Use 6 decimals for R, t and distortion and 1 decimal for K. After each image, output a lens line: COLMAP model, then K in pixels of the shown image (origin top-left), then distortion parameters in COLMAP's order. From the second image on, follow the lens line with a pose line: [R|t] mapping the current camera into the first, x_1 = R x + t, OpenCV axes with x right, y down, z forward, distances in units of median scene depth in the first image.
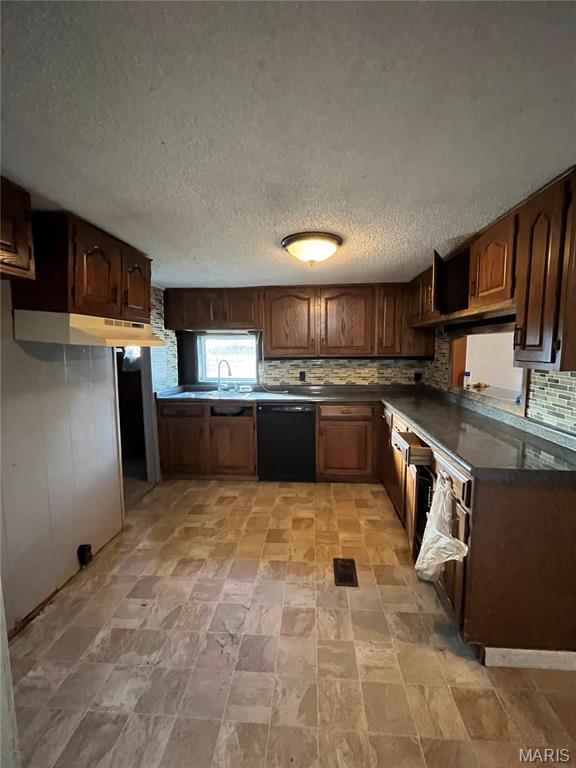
lens RADIAL K [[311.8, 0, 290.8], [0, 311.8, 382.0], [0, 0, 1]] dist [-0.010754, 0.000171]
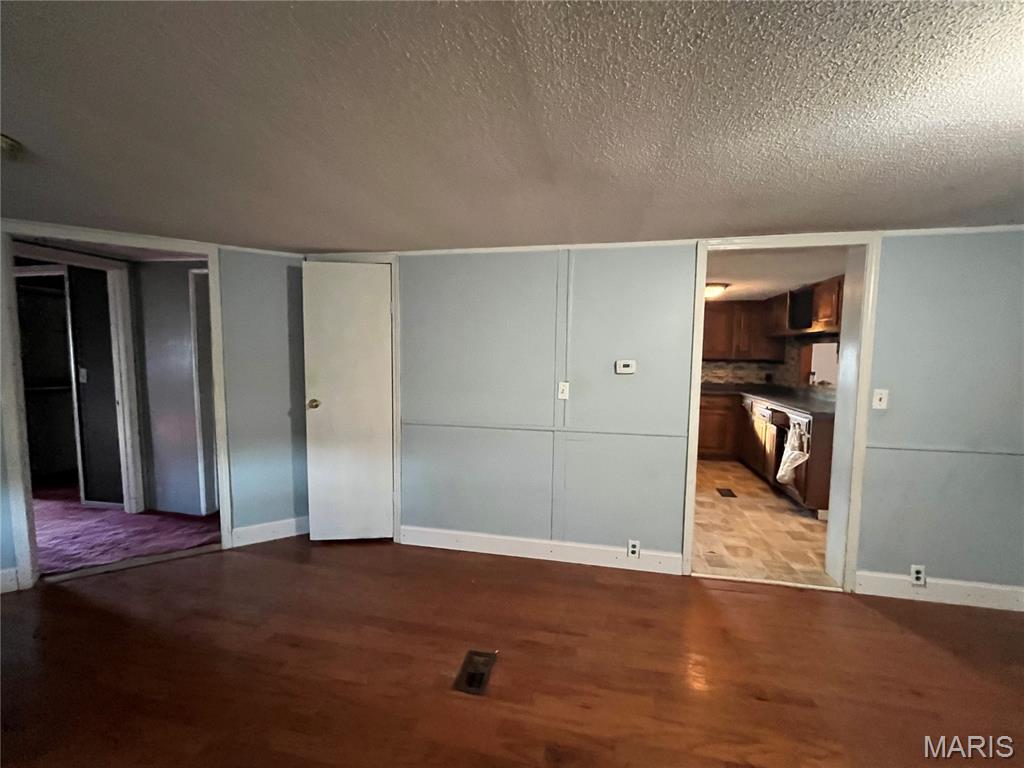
lens RADIAL K [[415.8, 0, 510.4], [0, 415.8, 384.0], [0, 0, 1]] dist [-0.010754, 0.000171]
pose [[0.990901, 0.026940, -0.131871, -0.525614], [-0.031037, 0.999094, -0.029115, 0.125306], [0.130967, 0.032943, 0.990839, -1.009908]]
